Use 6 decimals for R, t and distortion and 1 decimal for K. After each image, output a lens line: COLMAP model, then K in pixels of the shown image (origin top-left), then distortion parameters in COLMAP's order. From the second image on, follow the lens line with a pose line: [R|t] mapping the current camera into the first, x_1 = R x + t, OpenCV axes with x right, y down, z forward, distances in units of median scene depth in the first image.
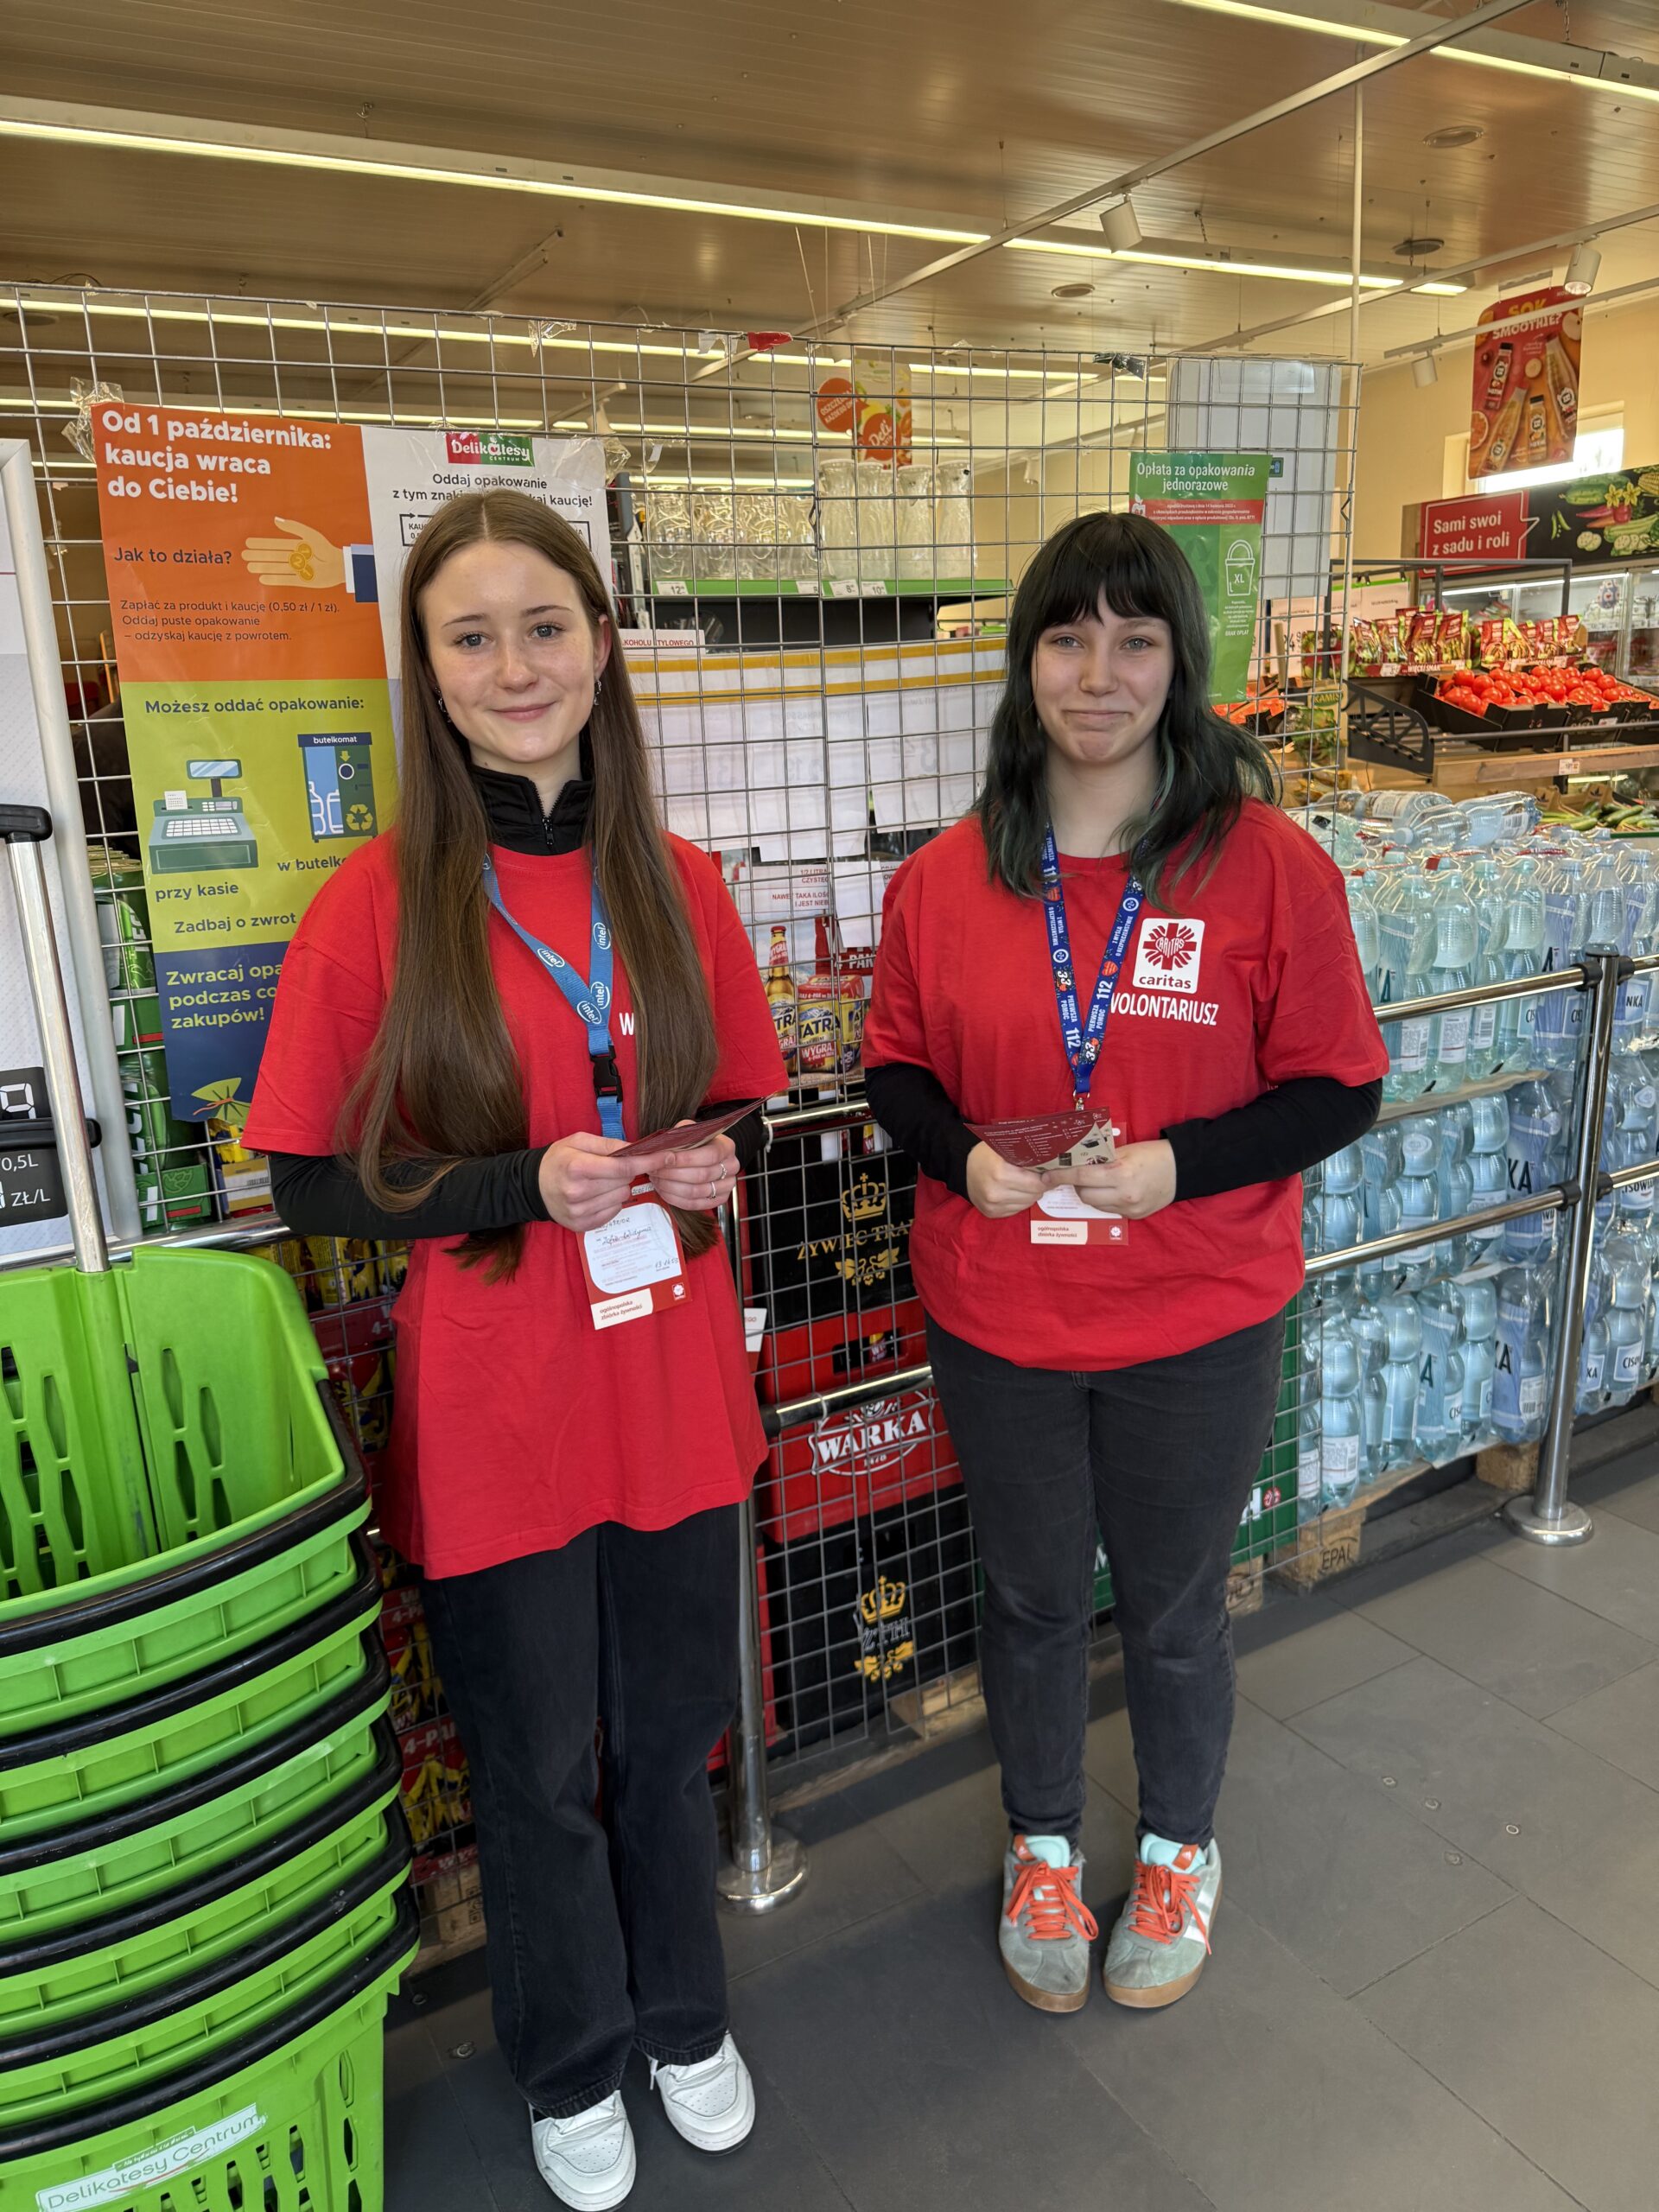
lens RADIAL K [[1569.1, 0, 831.1], [0, 1569.1, 1103.7], [0, 0, 1]] dist [-0.000297, -0.001535]
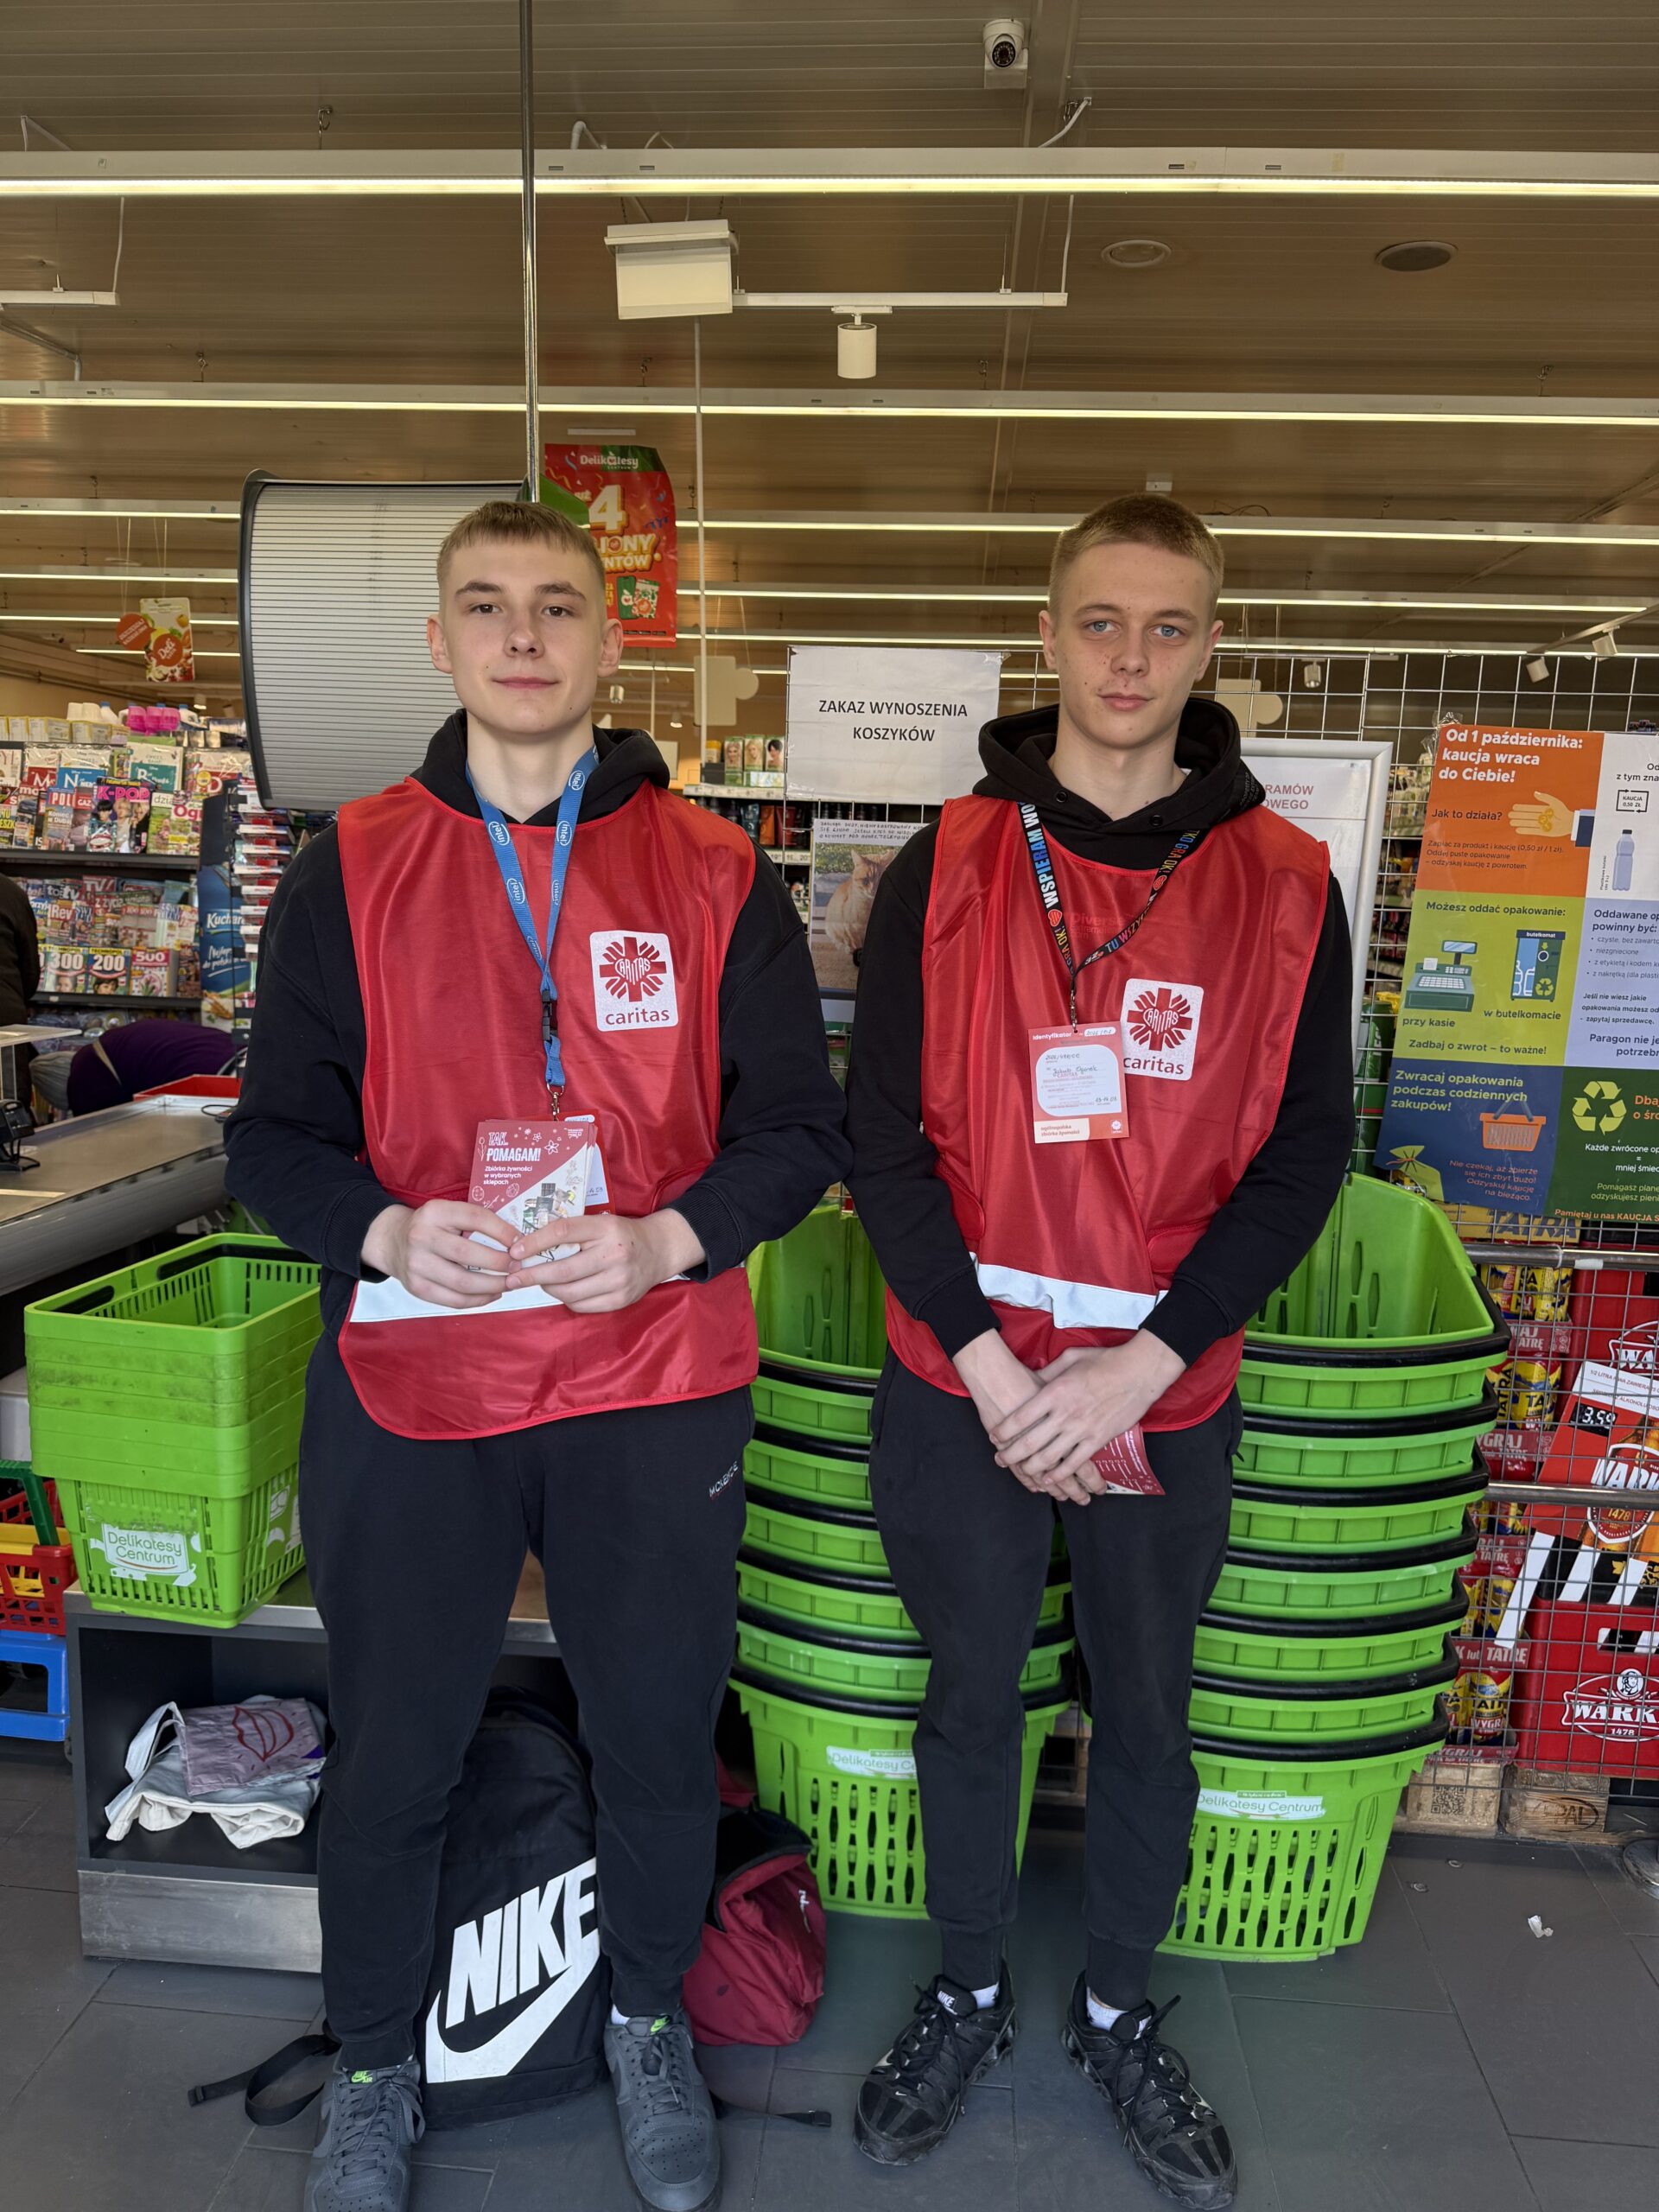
lens RADIAL K [[1569.1, 0, 832.3], [0, 1569.1, 1111.1], [0, 0, 1]] dist [-0.000297, -0.001535]
pose [[0.825587, 0.165435, -0.539480, -0.041476], [-0.204617, 0.978756, -0.012992, 0.092946], [0.525870, 0.121113, 0.841898, -0.614180]]
